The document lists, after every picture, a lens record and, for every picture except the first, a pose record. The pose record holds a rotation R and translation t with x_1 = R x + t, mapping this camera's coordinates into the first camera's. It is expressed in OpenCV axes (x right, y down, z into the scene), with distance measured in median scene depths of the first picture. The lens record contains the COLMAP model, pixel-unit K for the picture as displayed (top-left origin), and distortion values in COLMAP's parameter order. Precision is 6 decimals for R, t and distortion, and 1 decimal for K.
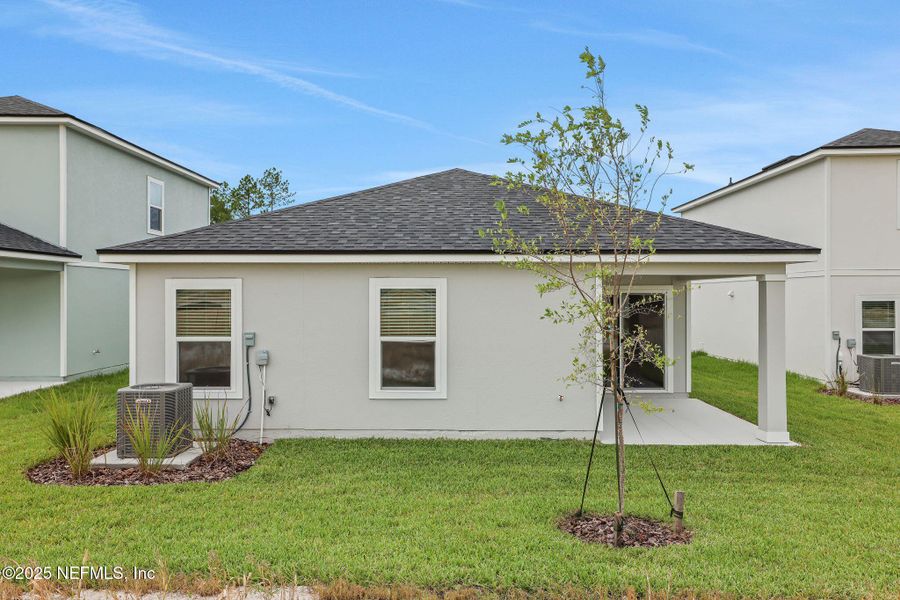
lens RADIAL K [[749.6, 0, 432.5], [0, 749.6, 291.6], [0, 0, 1]] dist [0.041698, 0.010086]
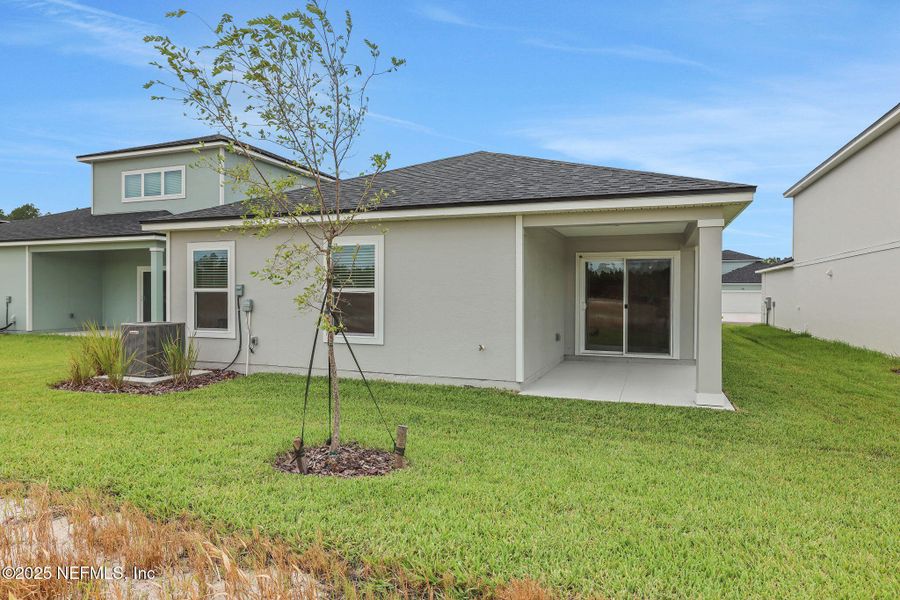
lens RADIAL K [[580.1, 0, 450.0], [0, 580.1, 300.0], [0, 0, 1]] dist [0.024832, 0.001823]
pose [[0.935663, 0.008893, -0.352784, 0.409022], [-0.006491, 0.999947, 0.007993, 0.069705], [0.352836, -0.005189, 0.935671, 0.236892]]
